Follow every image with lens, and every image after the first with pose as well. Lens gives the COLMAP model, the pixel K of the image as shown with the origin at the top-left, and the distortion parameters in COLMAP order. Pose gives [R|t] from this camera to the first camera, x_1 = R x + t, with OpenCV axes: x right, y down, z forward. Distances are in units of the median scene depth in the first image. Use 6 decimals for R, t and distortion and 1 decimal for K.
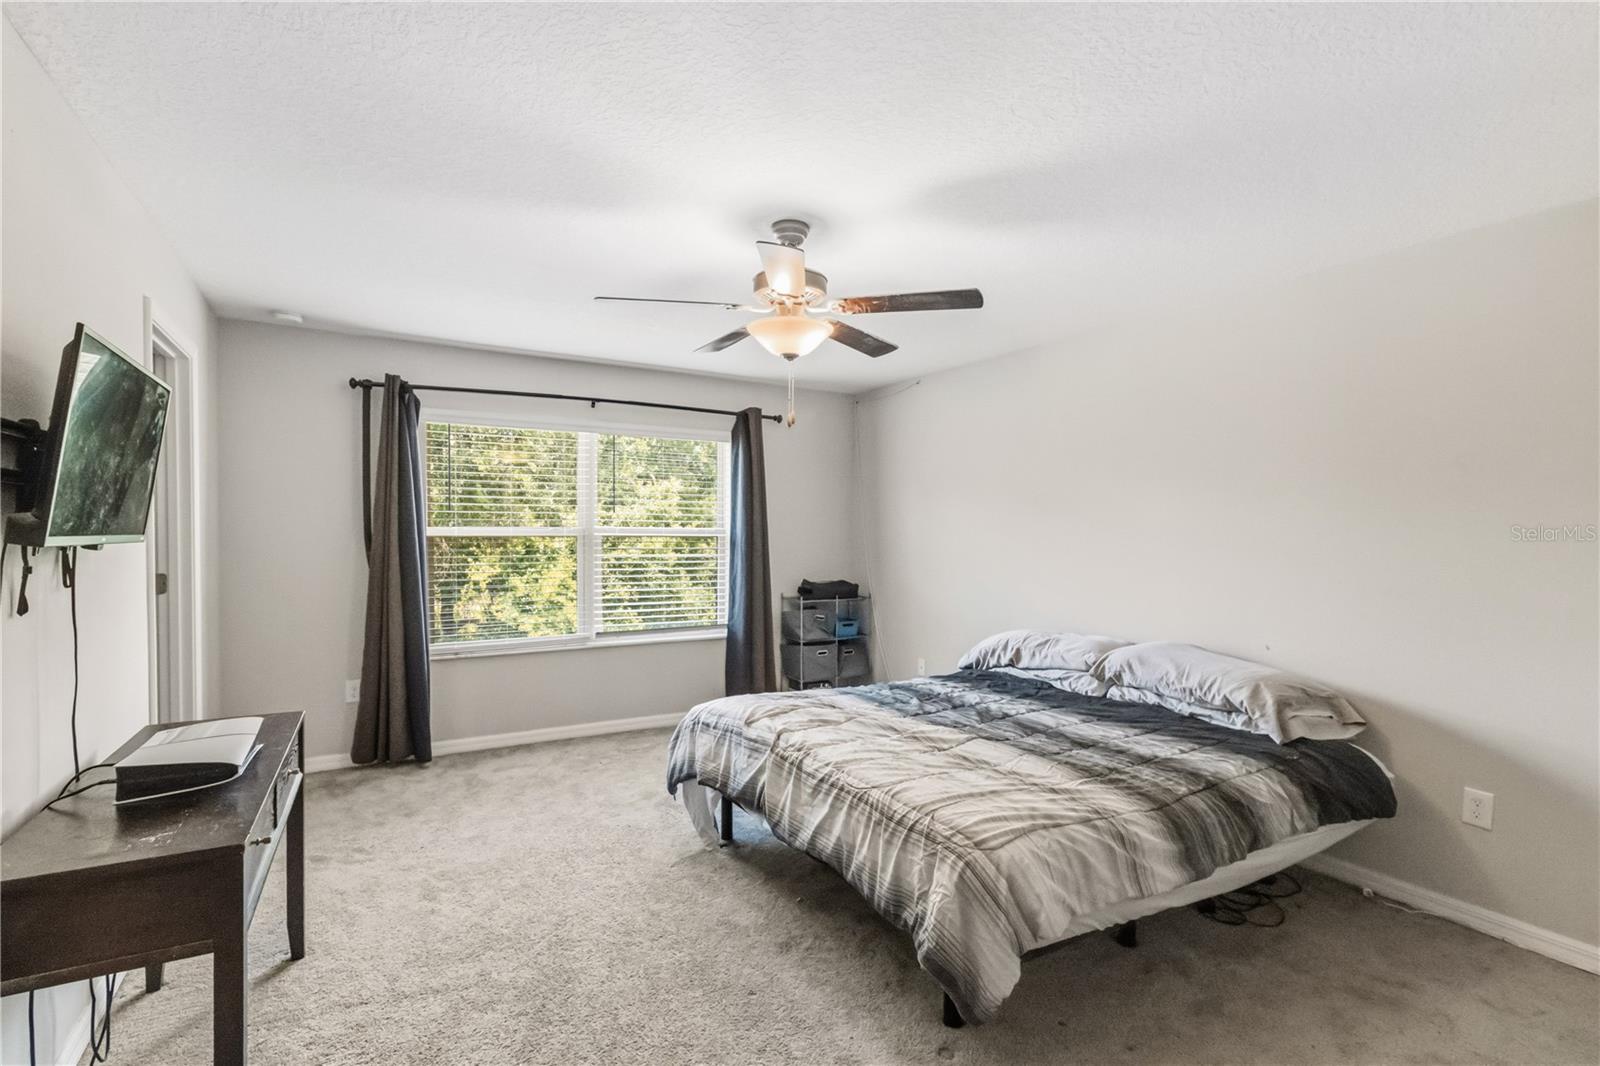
lens RADIAL K [[743.6, 0, 804.2], [0, 743.6, 541.8], [0, 0, 1]] dist [0.001669, 0.000368]
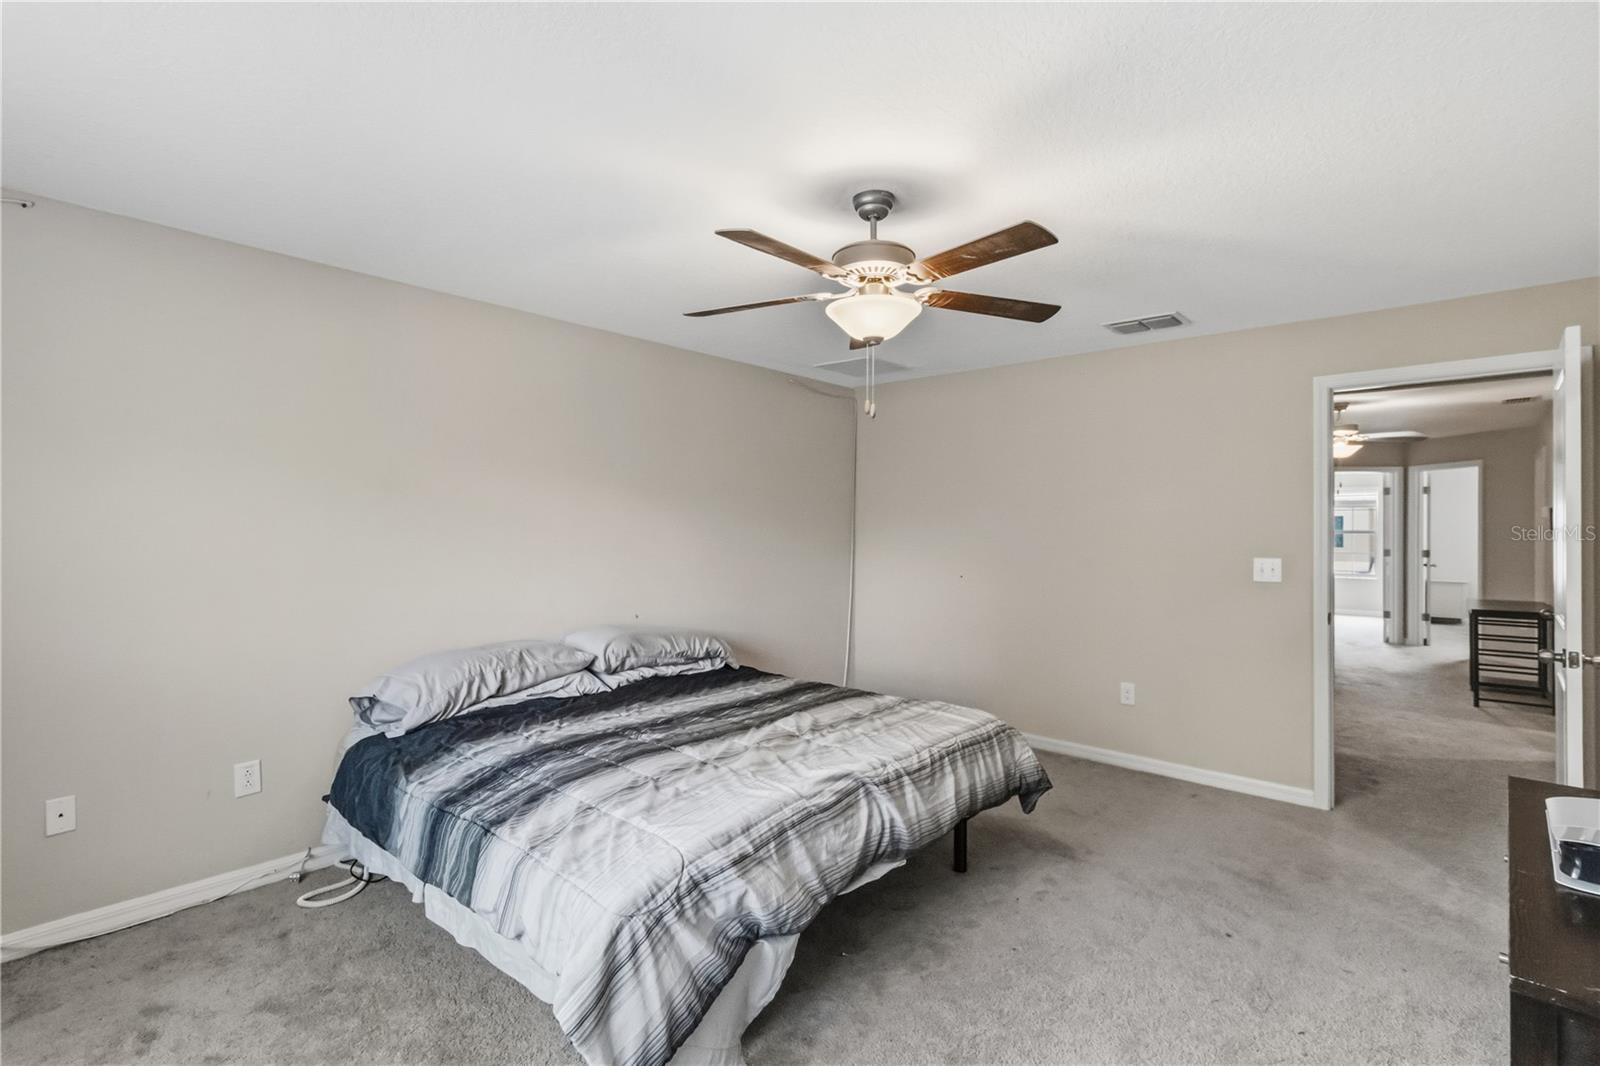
lens RADIAL K [[746.9, 0, 801.2], [0, 746.9, 514.4], [0, 0, 1]] dist [-0.000971, -0.000061]
pose [[-0.314675, 0.010176, 0.949145, -0.695373], [0.003628, 0.999948, -0.009518, -0.021941], [-0.949193, 0.000449, -0.314696, 1.114782]]
